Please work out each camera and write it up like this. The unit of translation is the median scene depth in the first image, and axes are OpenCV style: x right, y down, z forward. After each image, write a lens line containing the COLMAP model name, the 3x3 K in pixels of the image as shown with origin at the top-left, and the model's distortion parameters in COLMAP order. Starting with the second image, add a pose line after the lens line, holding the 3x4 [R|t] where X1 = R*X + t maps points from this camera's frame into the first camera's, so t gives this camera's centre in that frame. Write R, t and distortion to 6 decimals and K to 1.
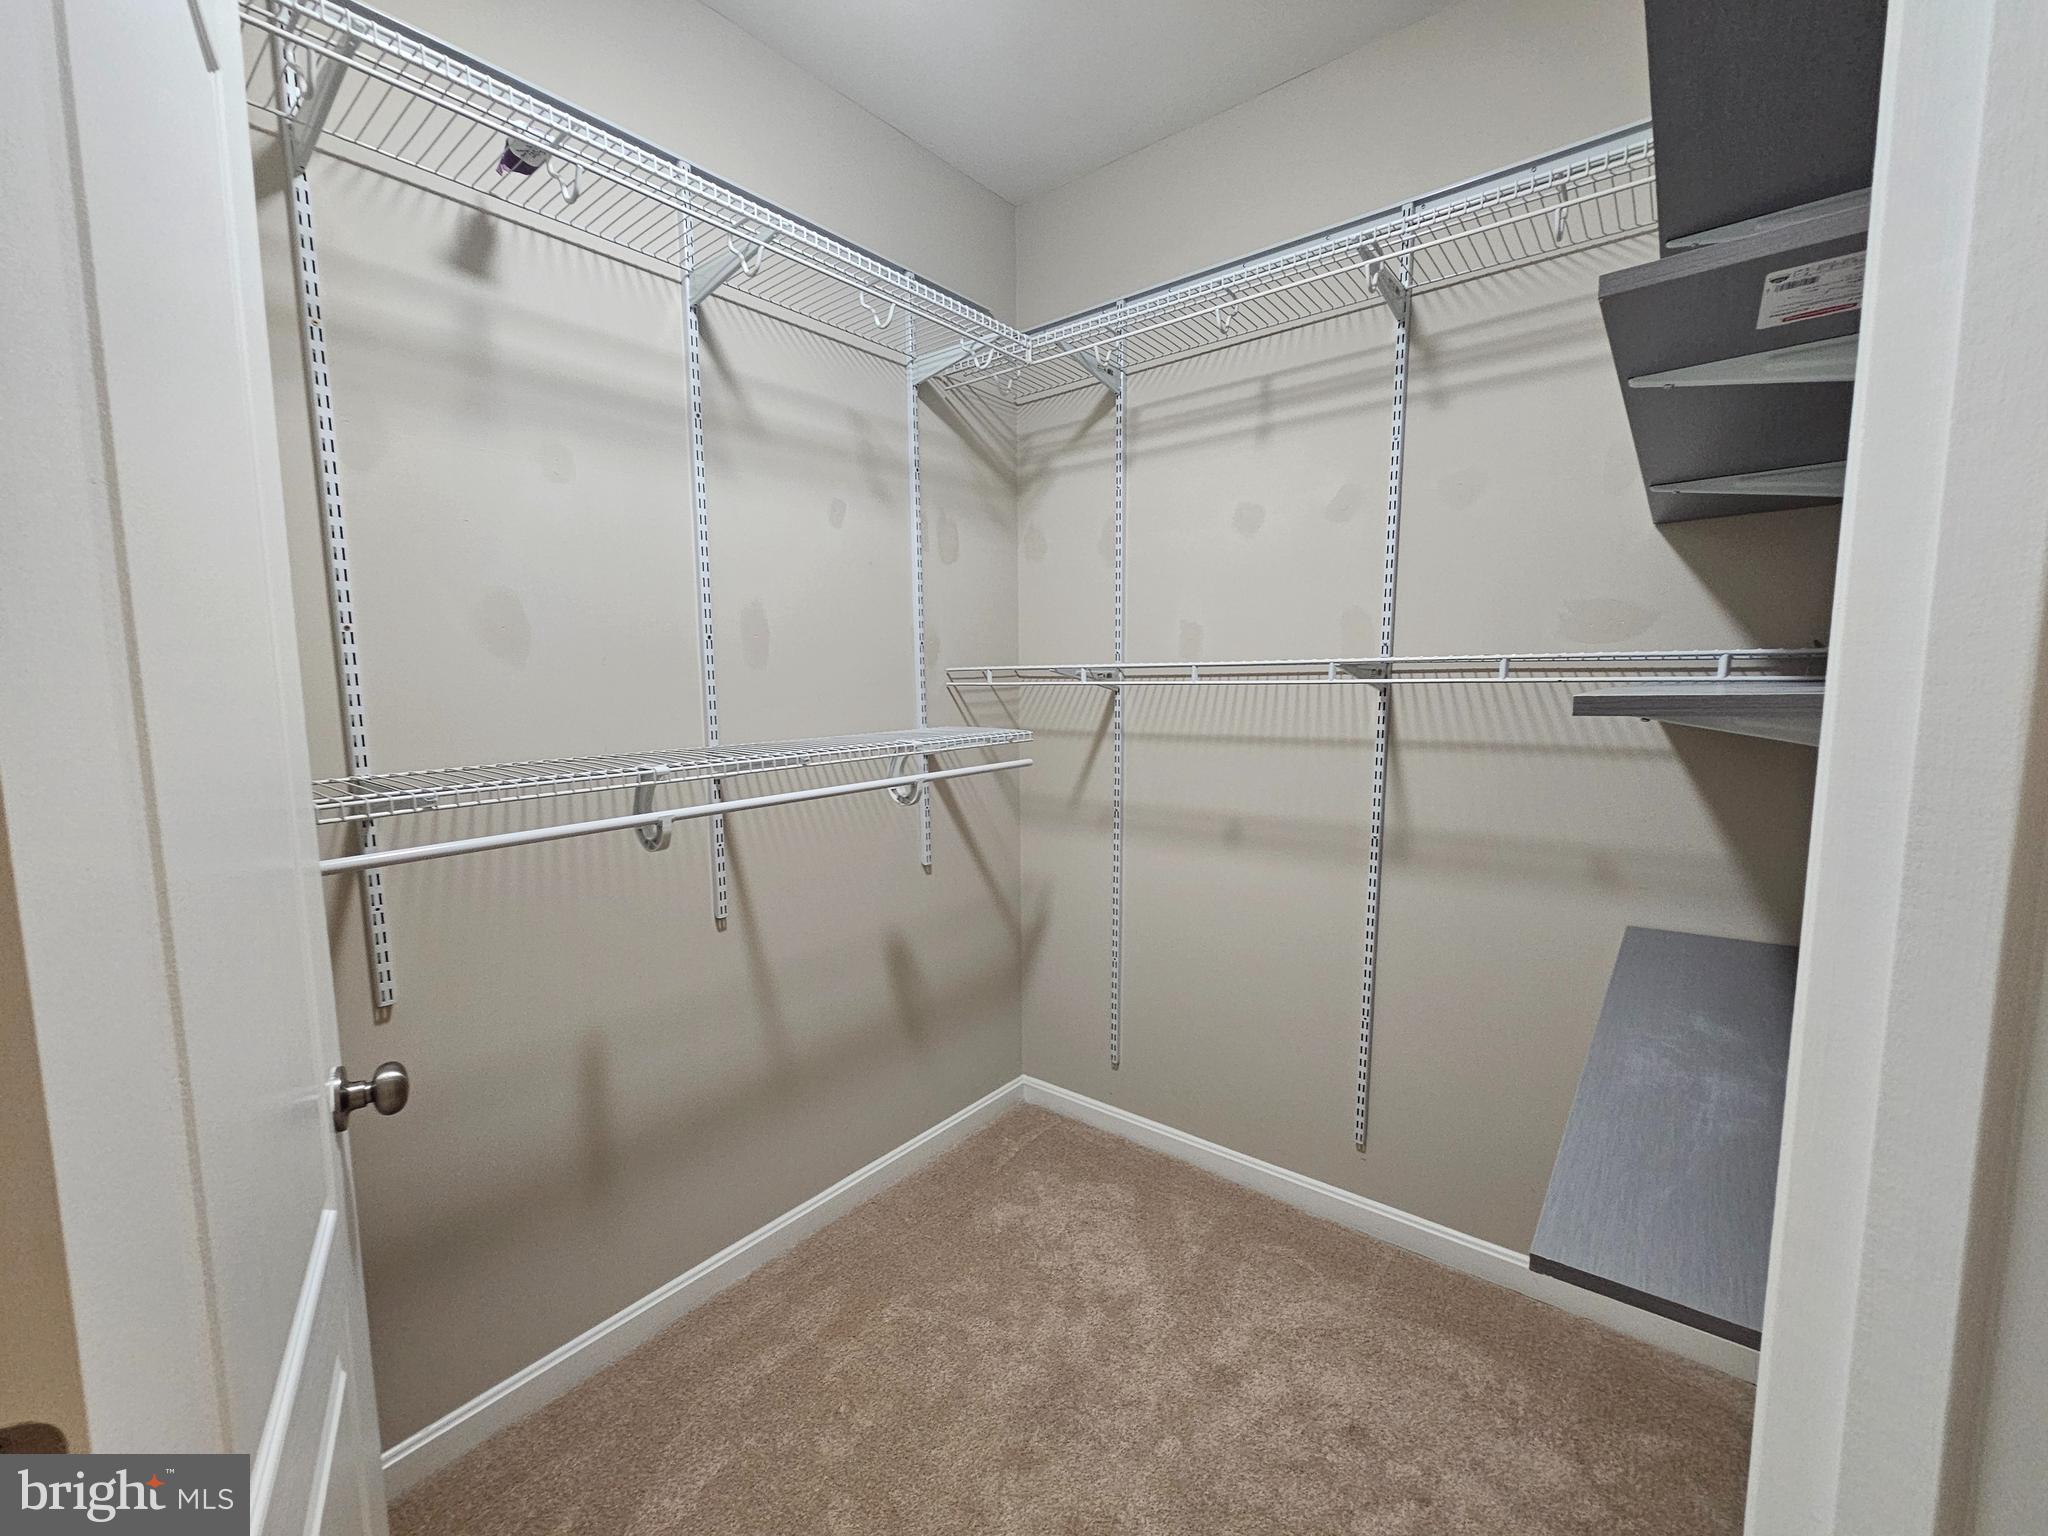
lens RADIAL K [[842.8, 0, 1030.8], [0, 842.8, 779.2], [0, 0, 1]] dist [0.002678, 0.000157]
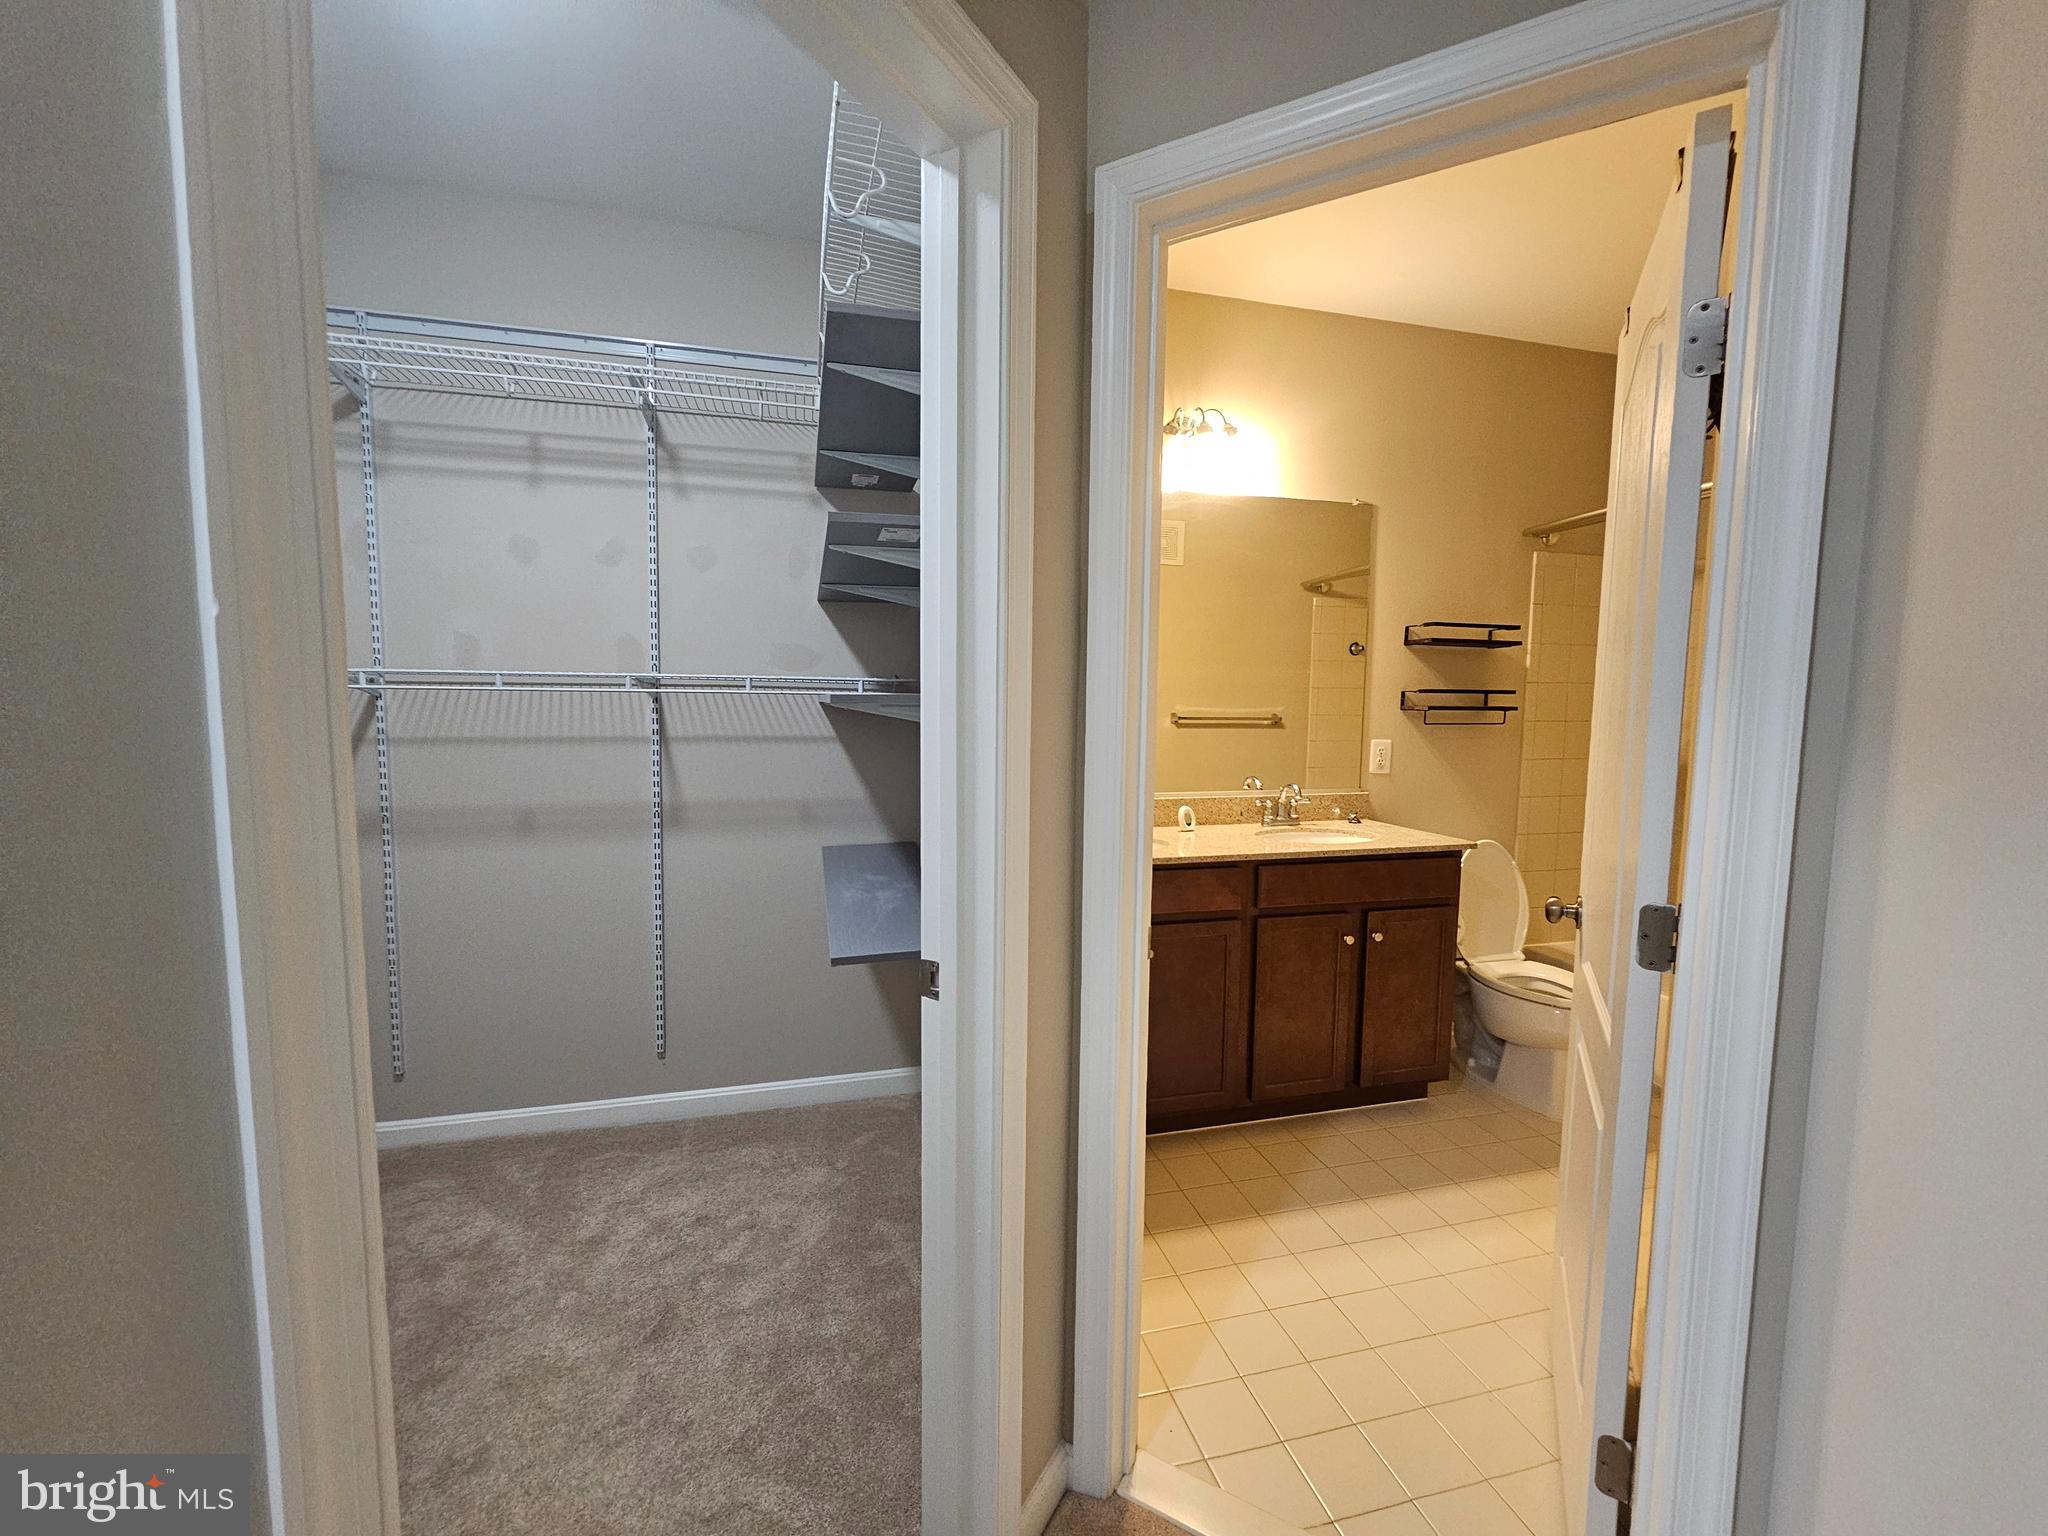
lens RADIAL K [[830.2, 0, 1040.0], [0, 830.2, 779.8], [0, 0, 1]] dist [-0.001342, -0.000155]
pose [[0.592973, -0.061446, 0.802874, -0.279902], [0.074718, 0.996981, 0.021117, 0.039315], [-0.801748, 0.047467, 0.595774, -0.256007]]
